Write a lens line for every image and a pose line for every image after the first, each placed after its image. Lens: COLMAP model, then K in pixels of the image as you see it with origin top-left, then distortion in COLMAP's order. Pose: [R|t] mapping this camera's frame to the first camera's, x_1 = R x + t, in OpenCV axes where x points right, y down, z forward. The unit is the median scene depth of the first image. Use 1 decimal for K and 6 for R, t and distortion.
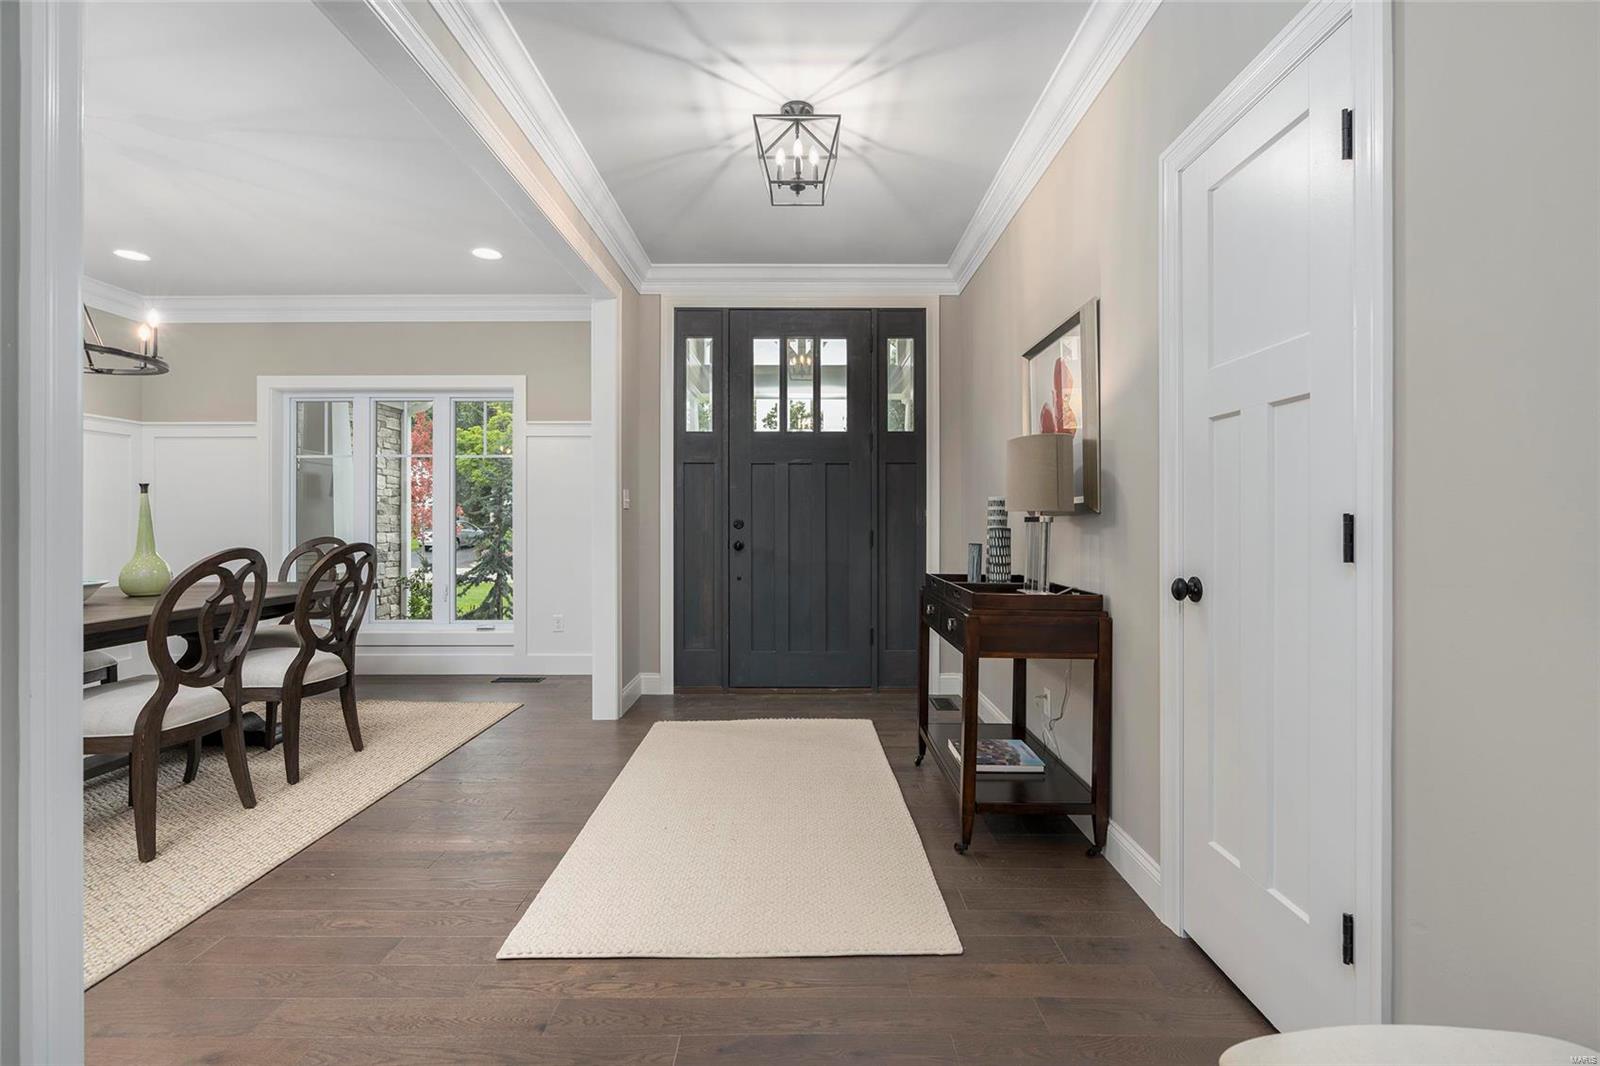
lens RADIAL K [[727.9, 0, 800.4], [0, 727.9, 520.4], [0, 0, 1]] dist [0.009621, -0.000039]
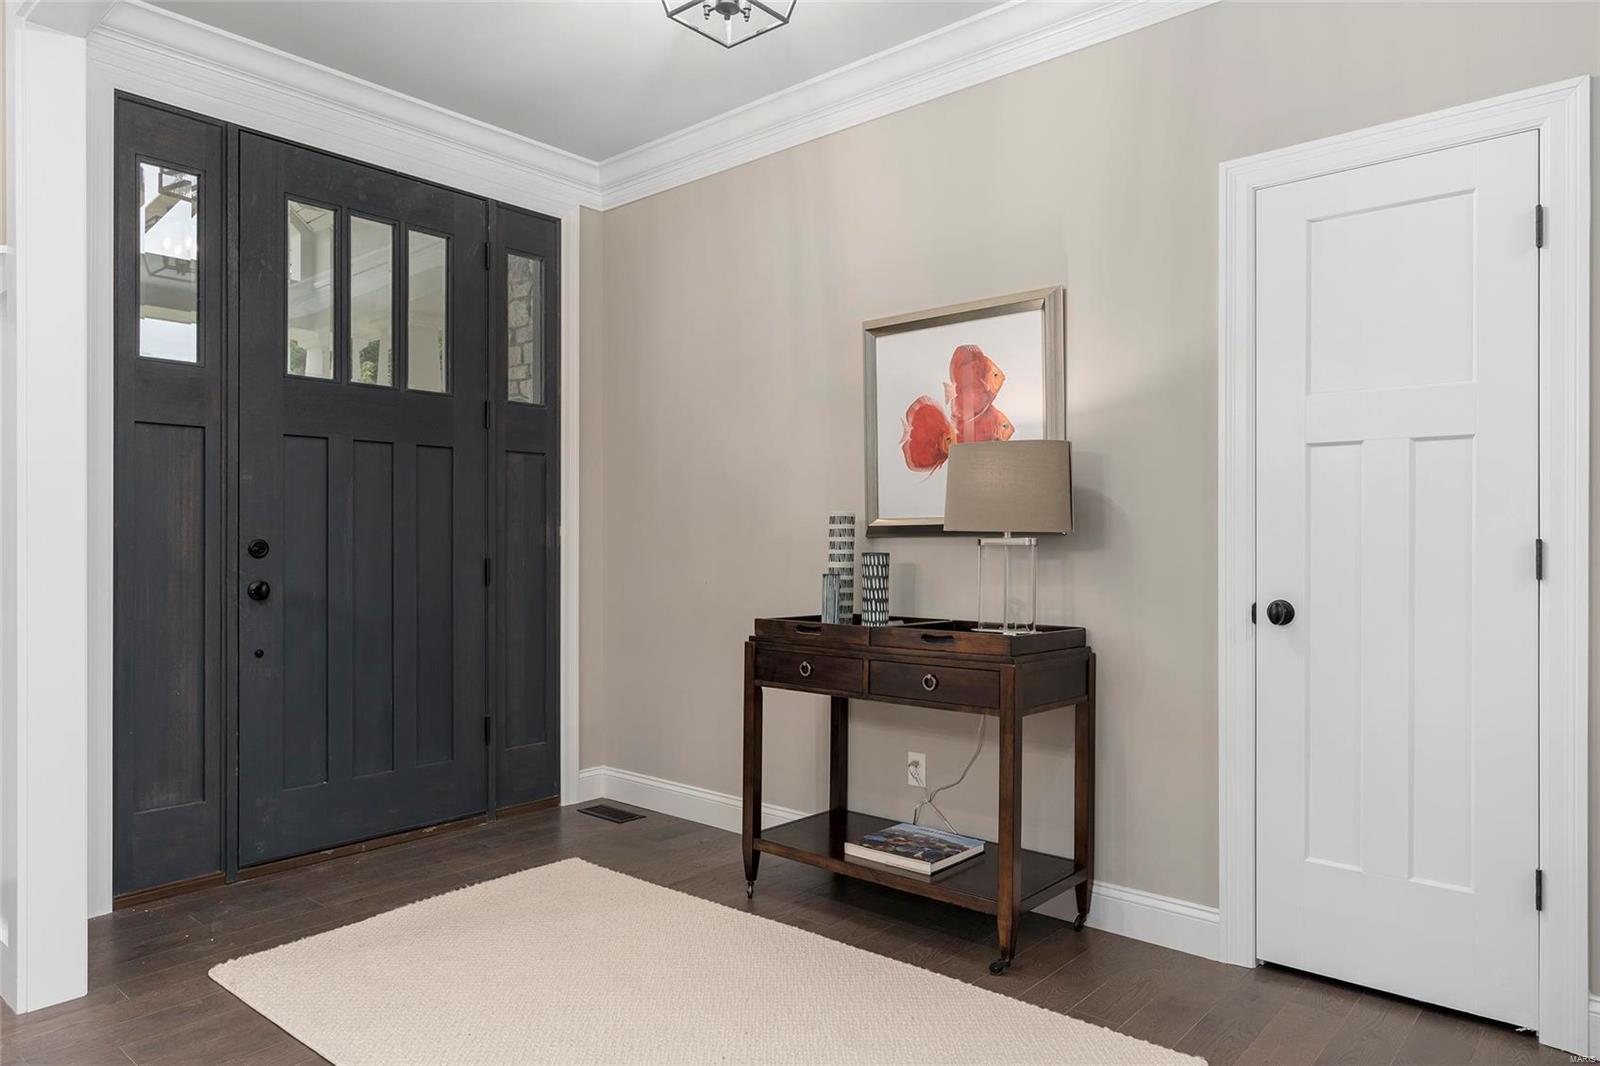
lens RADIAL K [[1019.2, 0, 800.0], [0, 1019.2, 533.0], [0, 0, 1]] dist [0.000851, 0.002794]
pose [[0.653232, 0.002852, 0.757152, -0.386437], [-0.000606, 0.999995, -0.003244, -0.004552], [-0.757158, 0.001660, 0.653230, 0.236638]]
